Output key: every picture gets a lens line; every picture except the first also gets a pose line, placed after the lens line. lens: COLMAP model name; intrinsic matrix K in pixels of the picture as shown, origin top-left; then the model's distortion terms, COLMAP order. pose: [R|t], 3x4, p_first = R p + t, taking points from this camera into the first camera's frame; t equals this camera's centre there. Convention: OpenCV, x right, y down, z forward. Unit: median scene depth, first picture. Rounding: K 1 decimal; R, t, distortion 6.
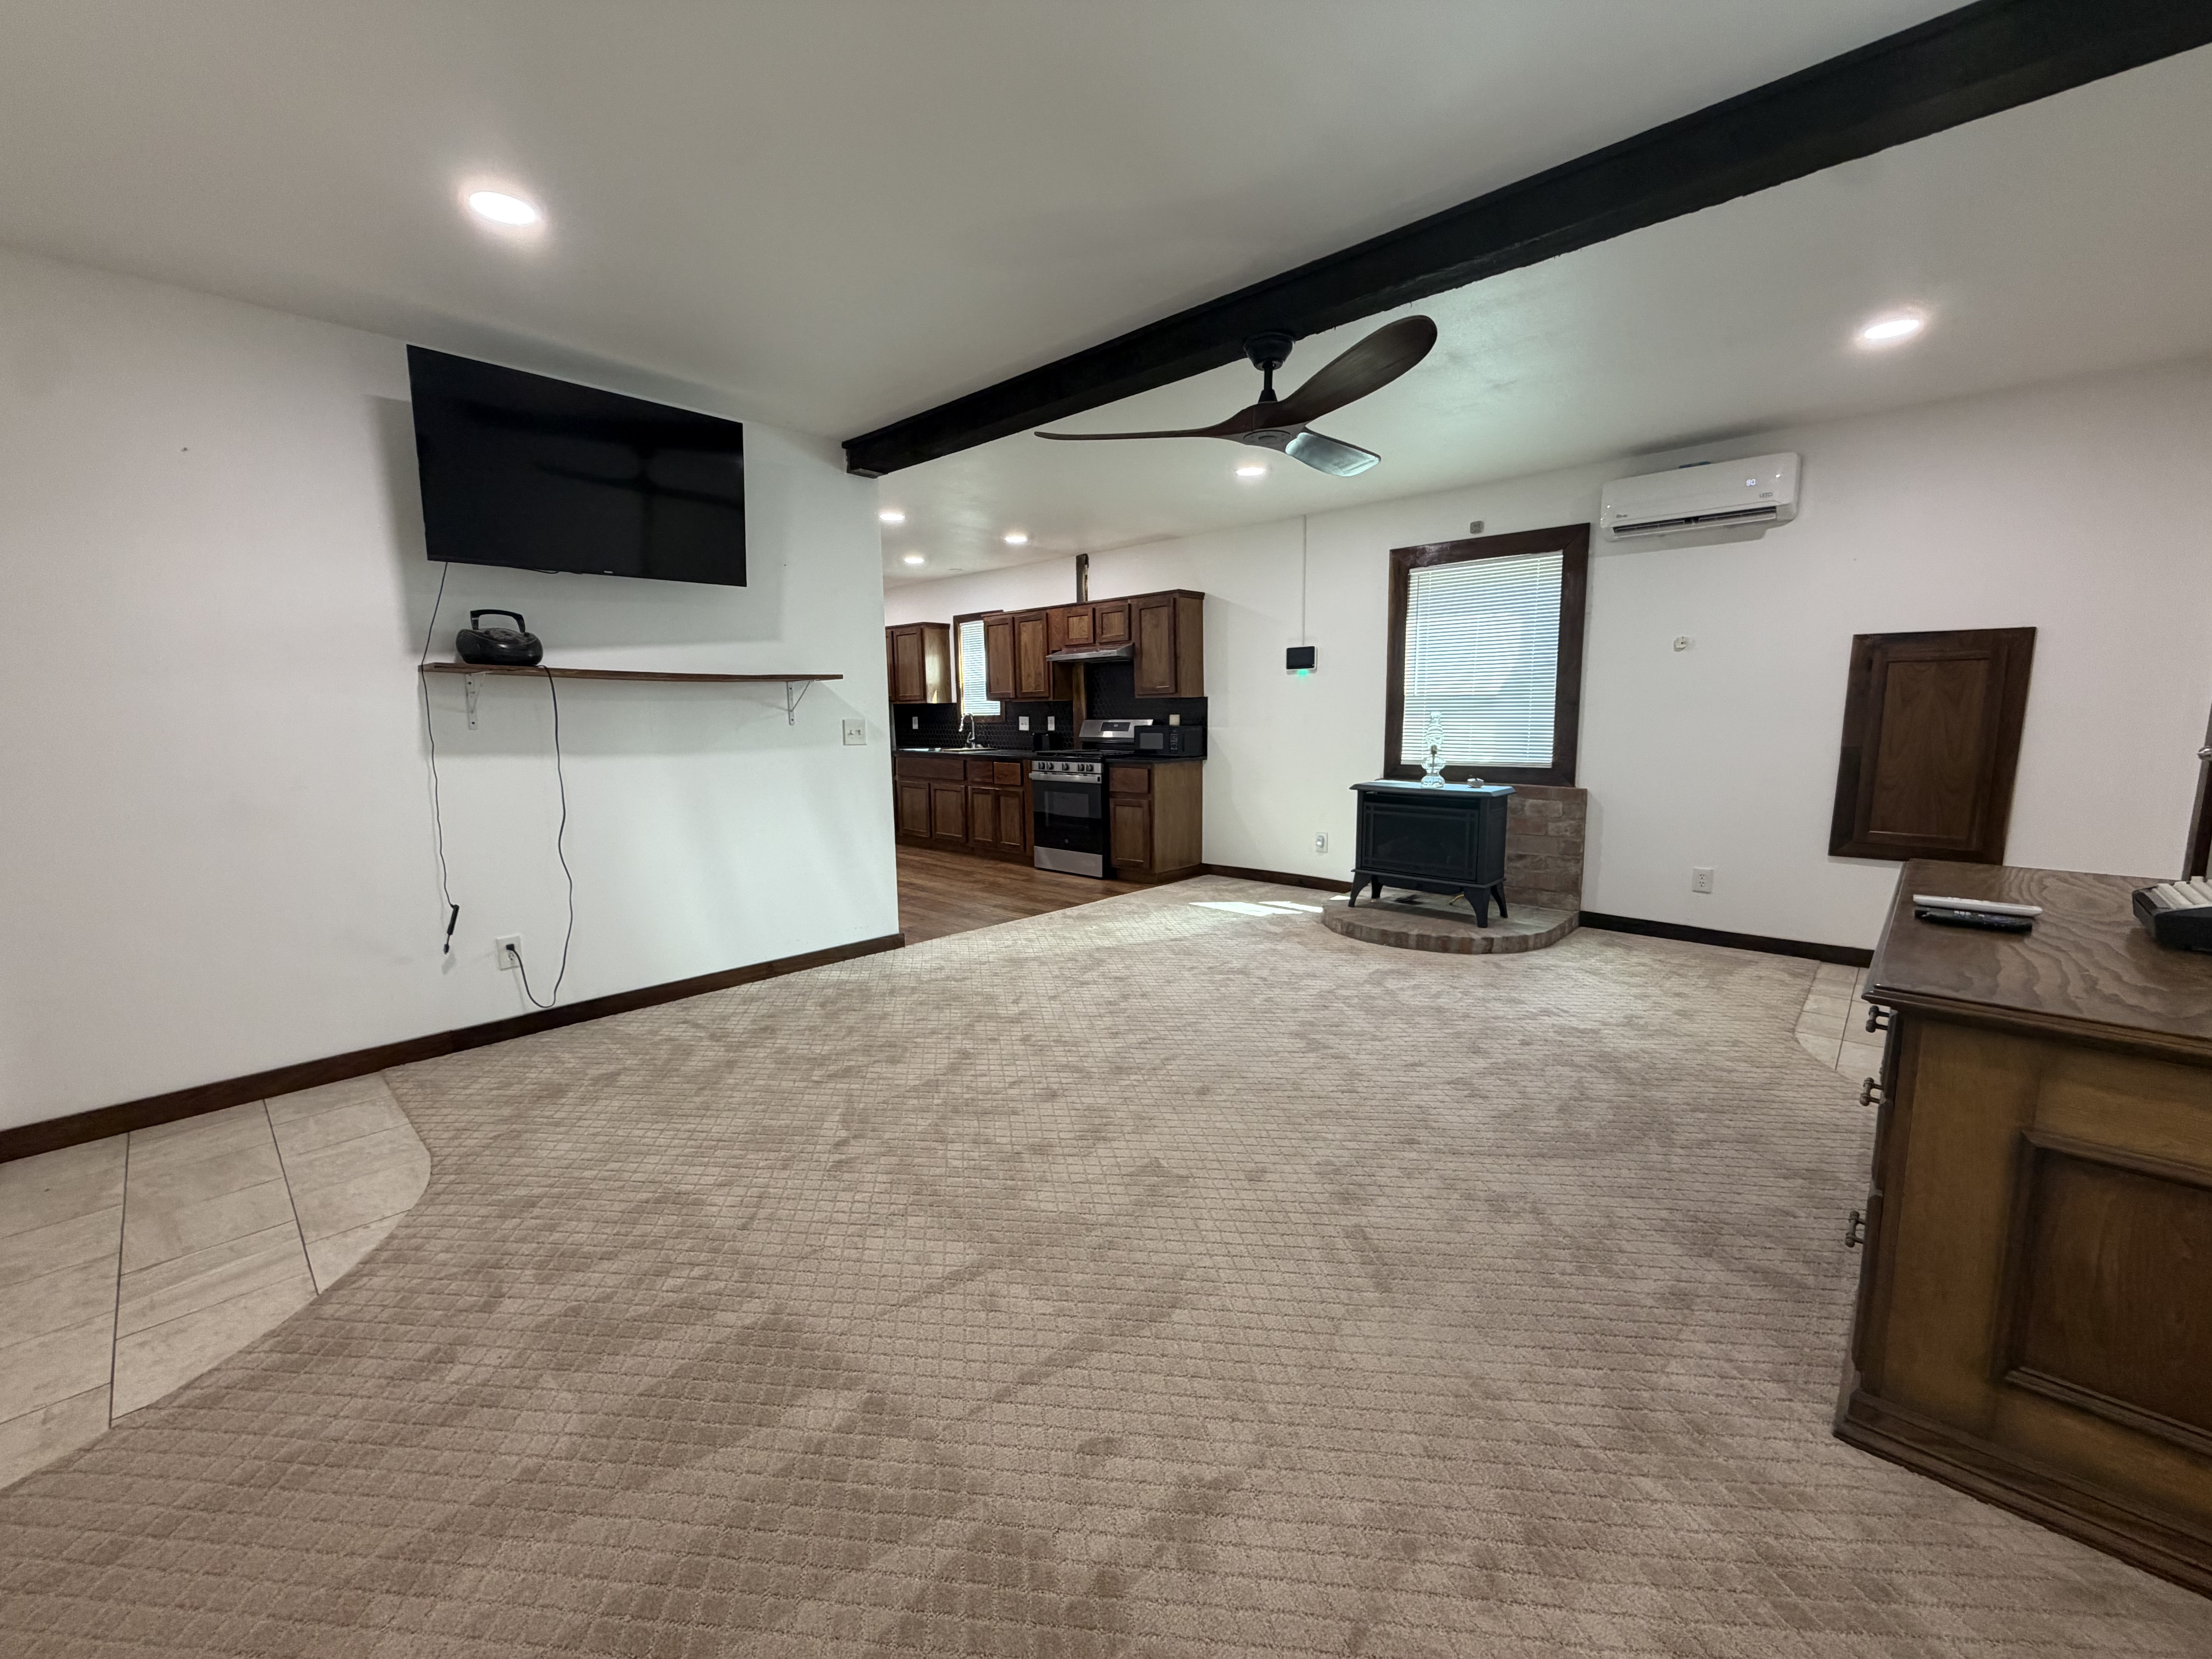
lens RADIAL K [[884.2, 0, 1102.1], [0, 884.2, 827.4], [0, 0, 1]] dist [-0.000741, 0.000557]
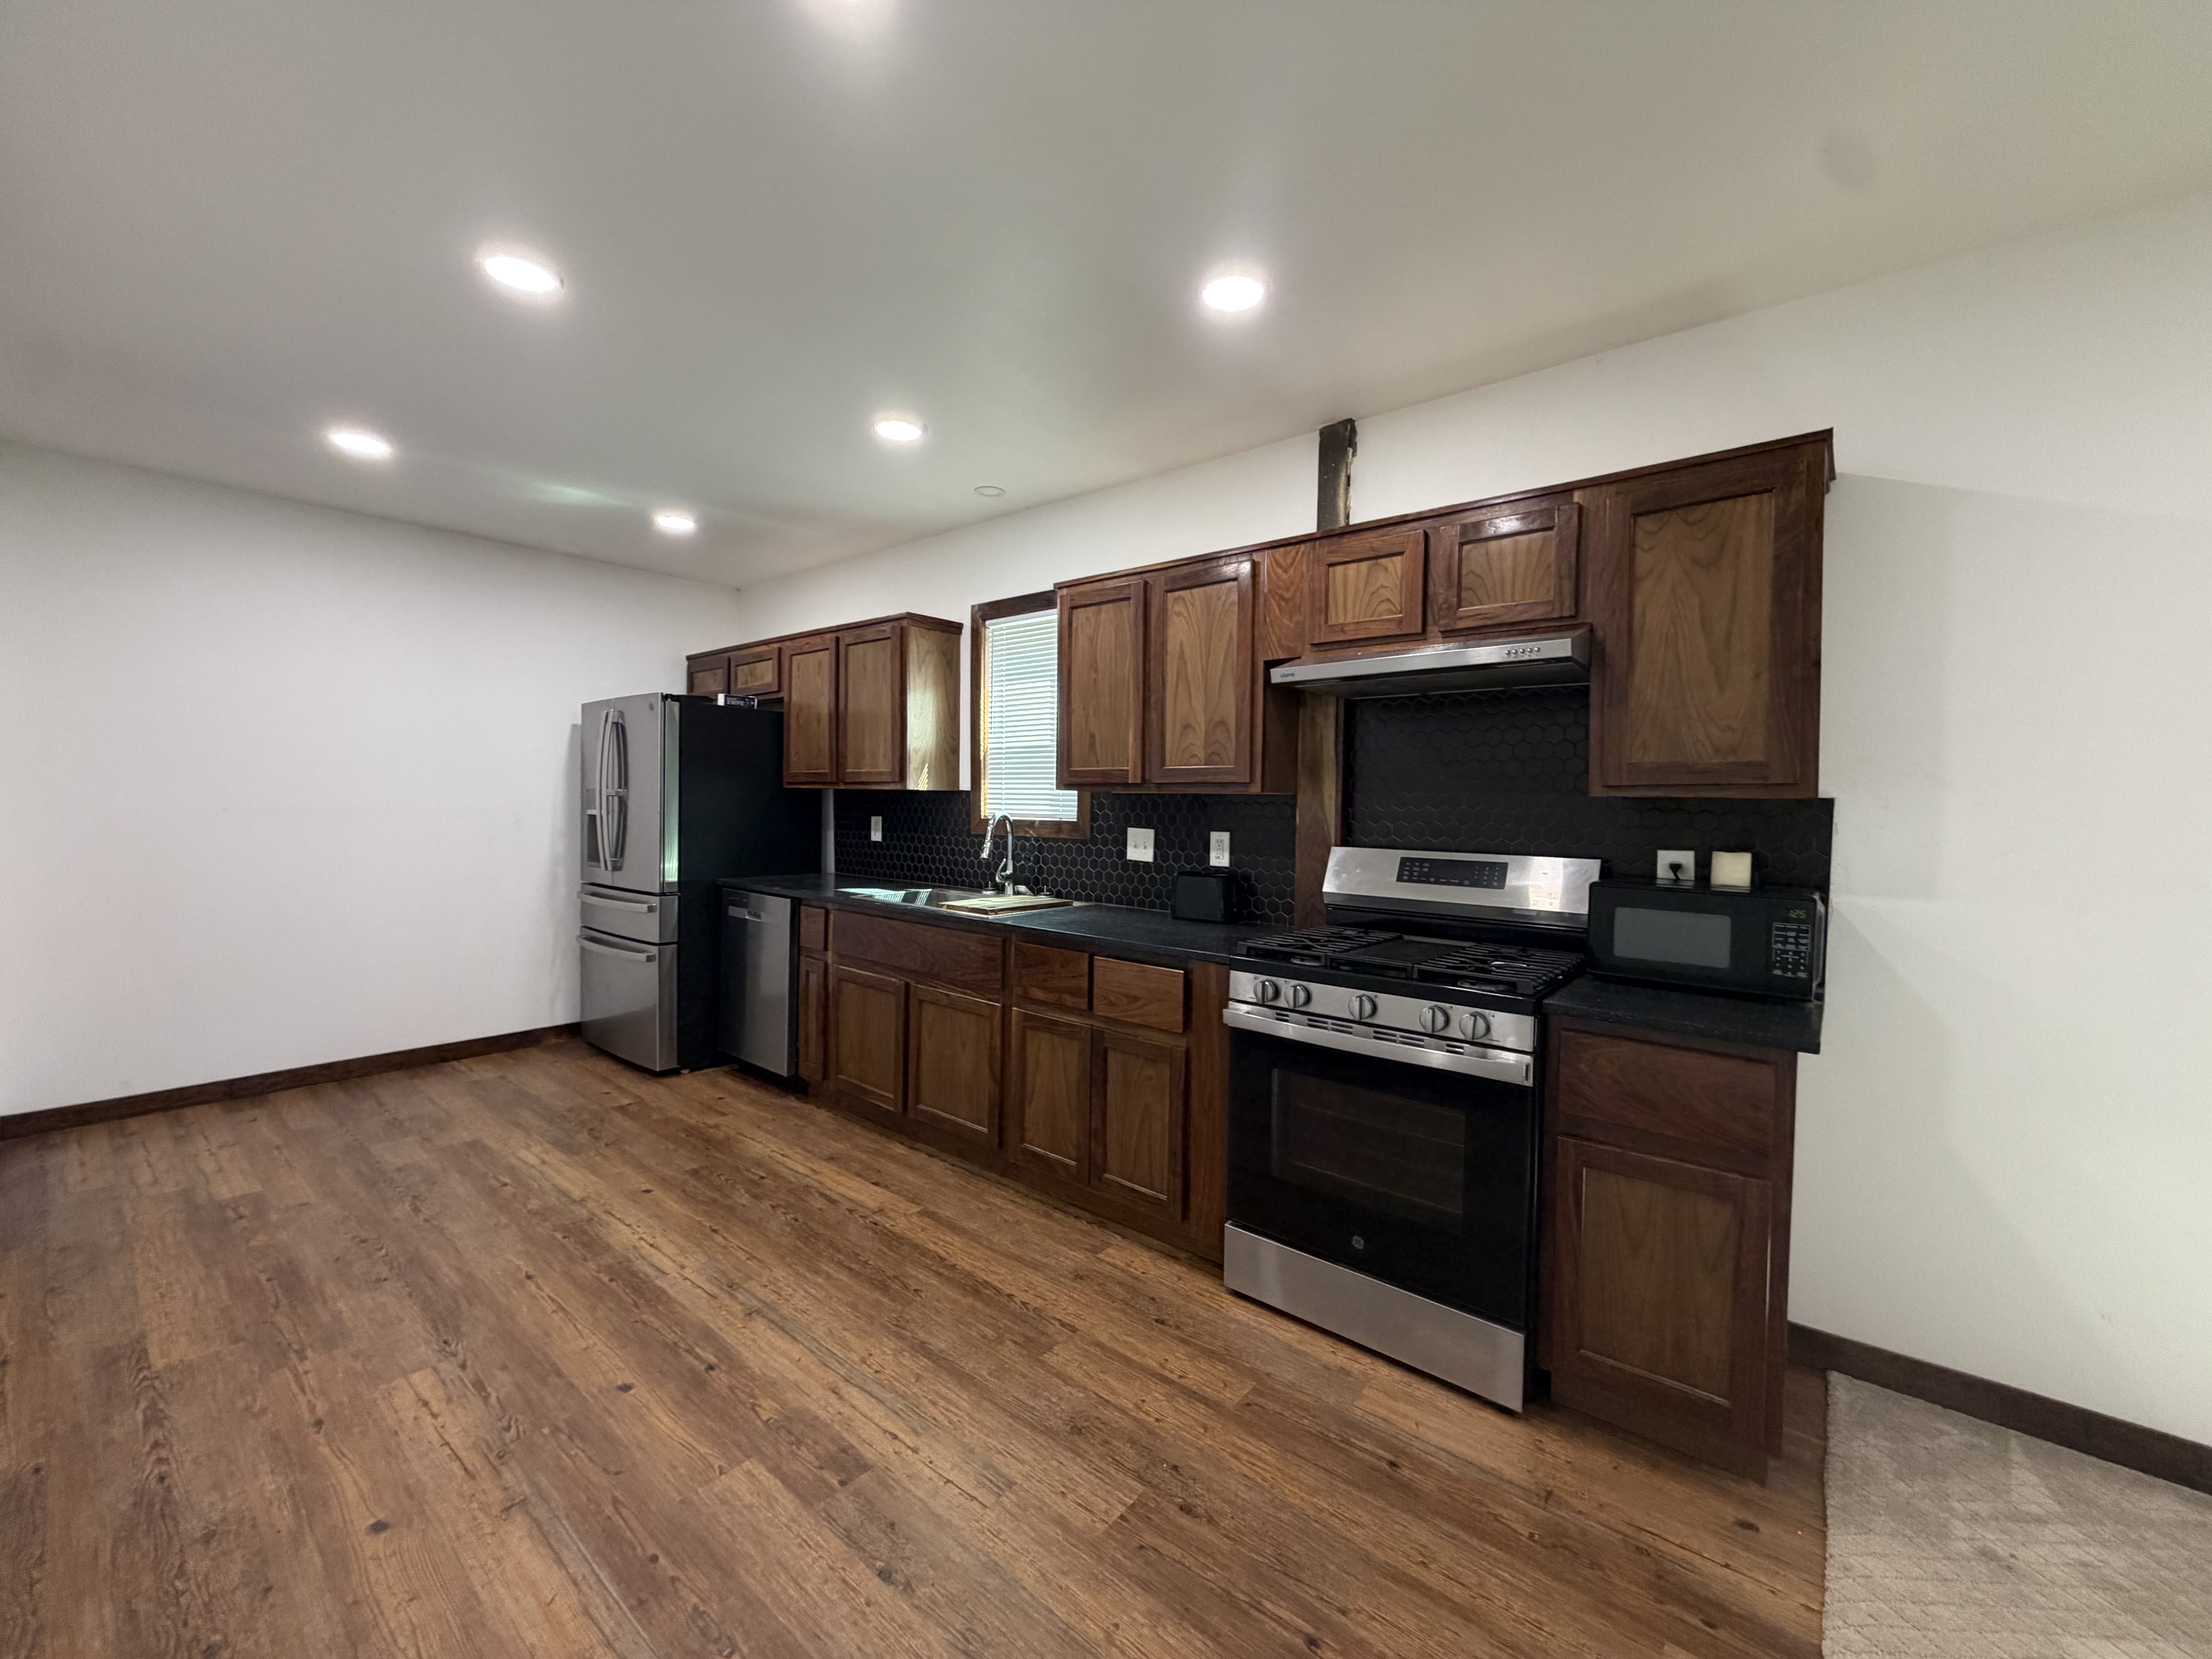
lens RADIAL K [[884.2, 0, 1102.1], [0, 884.2, 827.4], [0, 0, 1]] dist [-0.000741, 0.000557]
pose [[0.998188, 0.028053, 0.053227, -0.160832], [-0.022548, 0.994596, -0.101341, -0.102645], [-0.055782, 0.099958, 0.993427, 0.723020]]
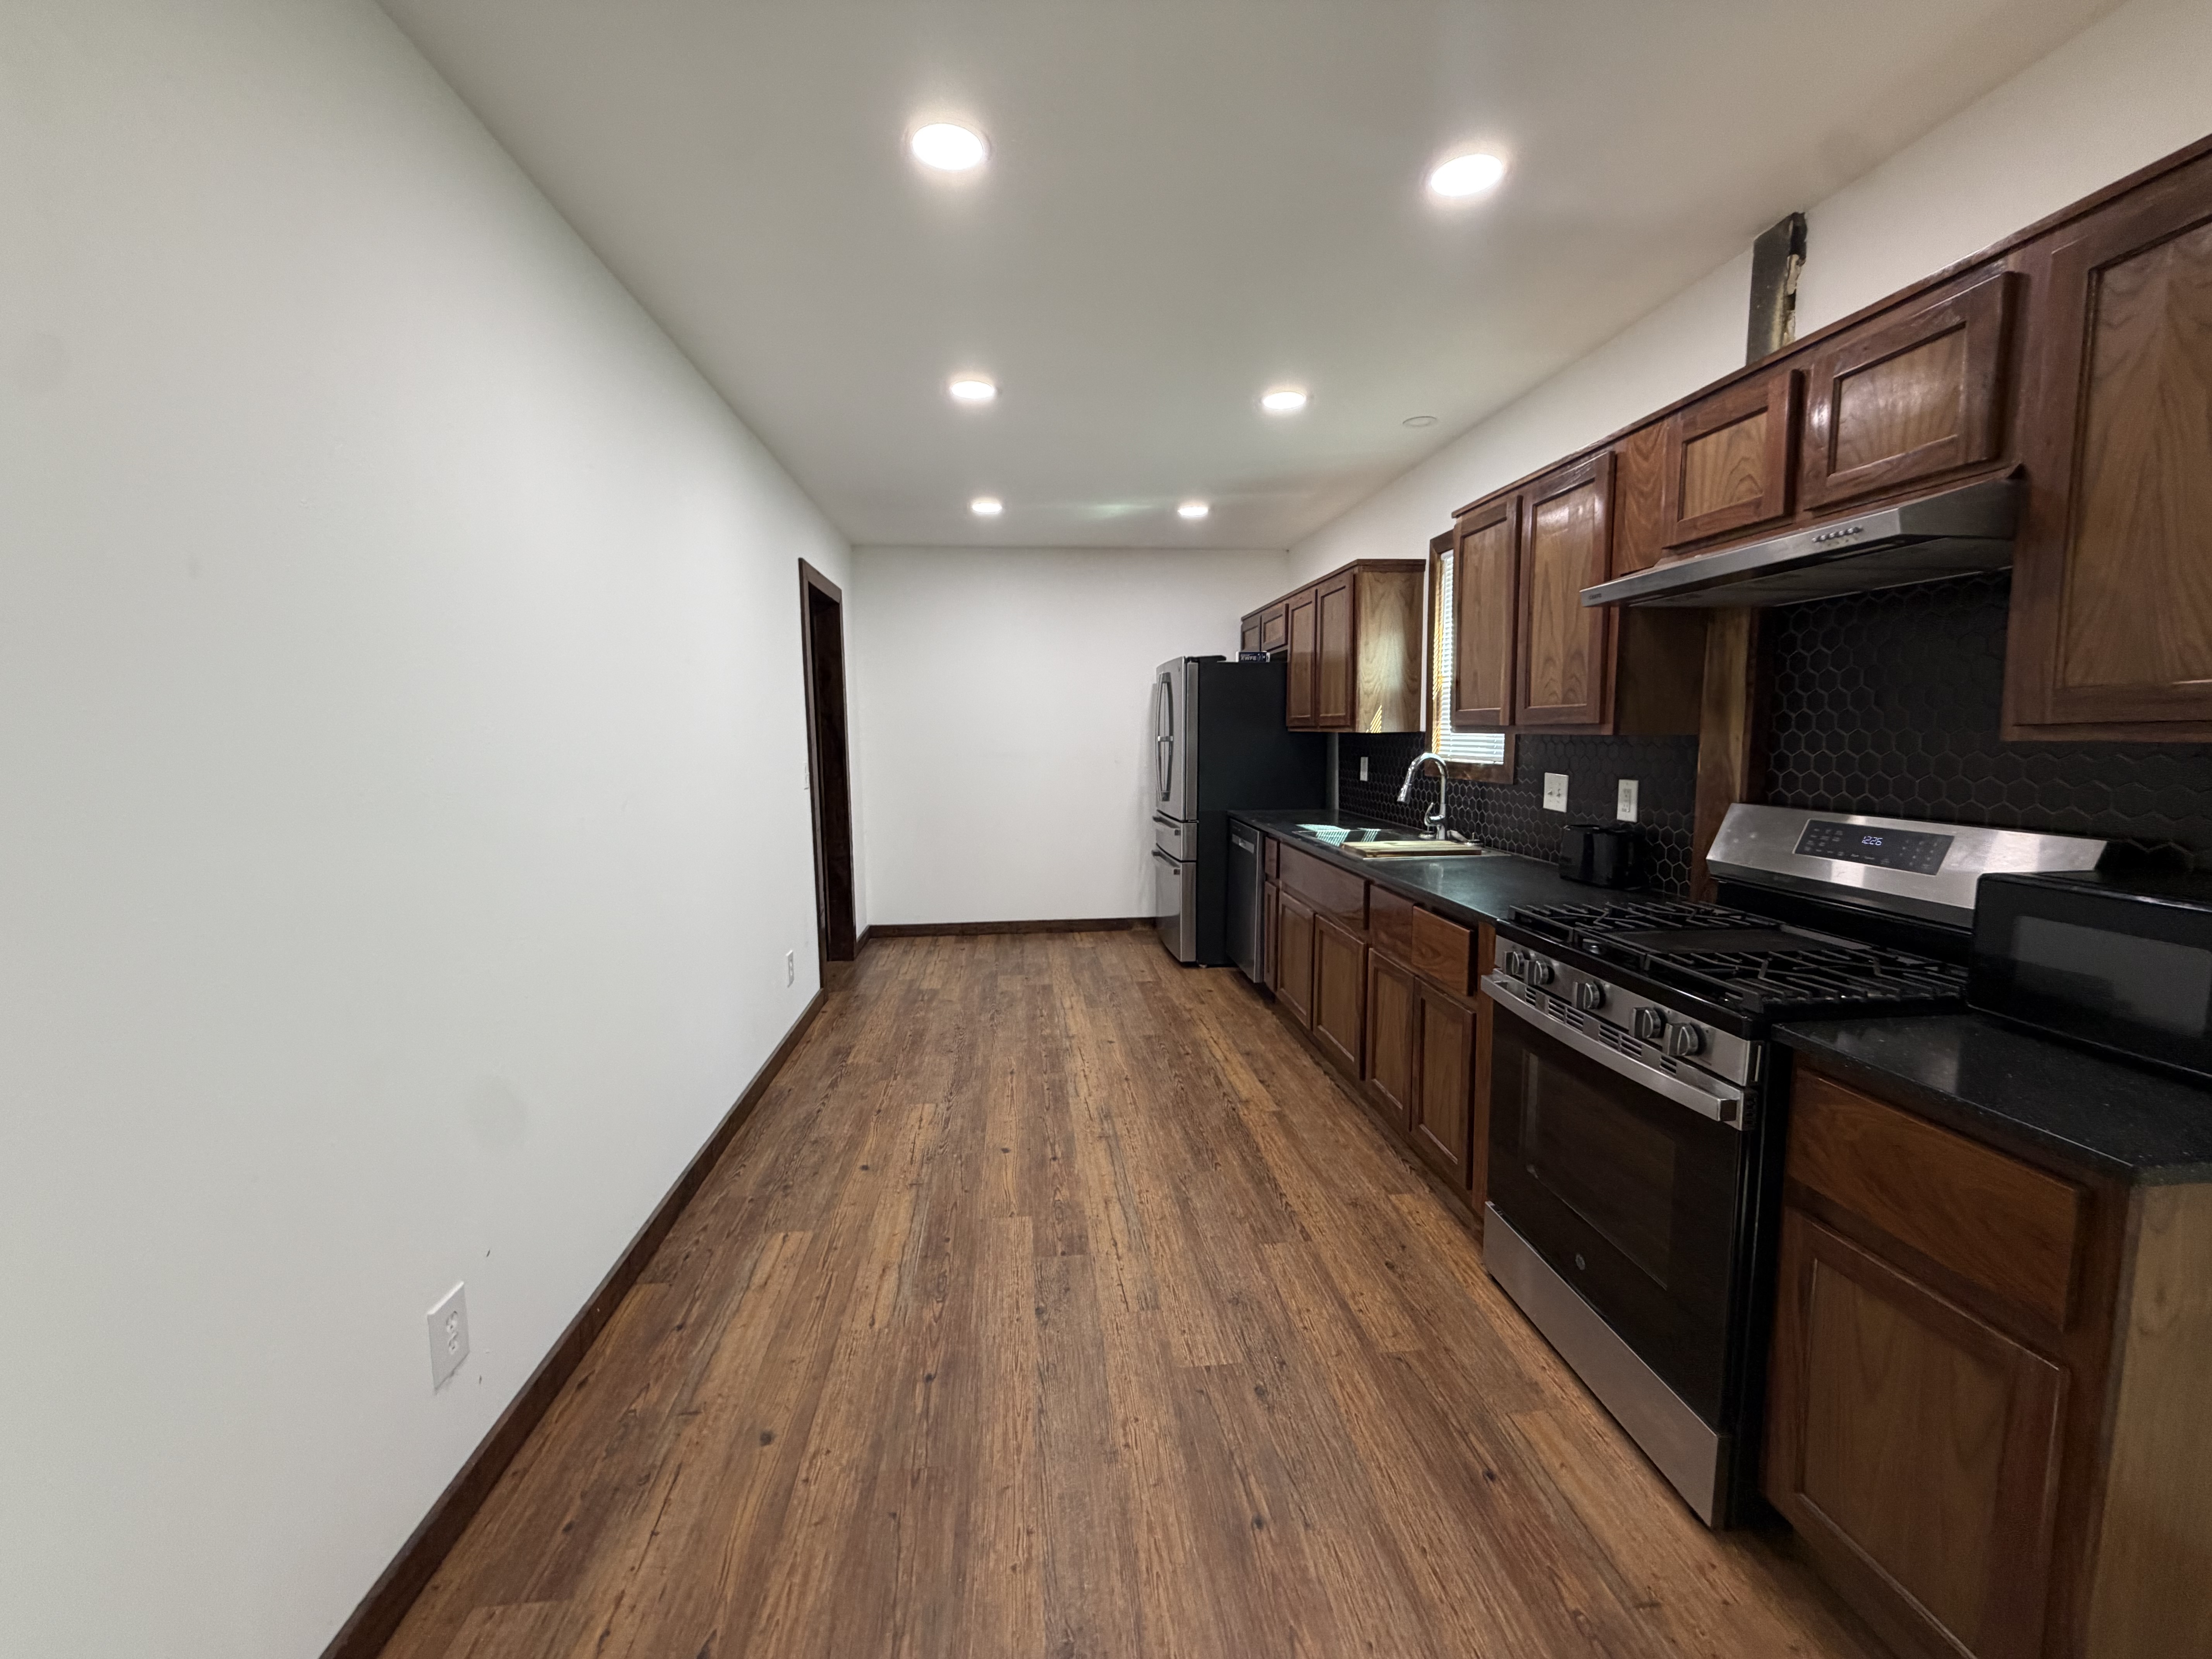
lens RADIAL K [[884.2, 0, 1102.1], [0, 884.2, 827.4], [0, 0, 1]] dist [-0.000741, 0.000557]
pose [[0.748780, 0.079397, -0.658046, 0.018505], [-0.086824, 0.995994, 0.021378, -0.116855], [0.657107, 0.041127, 0.752674, 0.738272]]
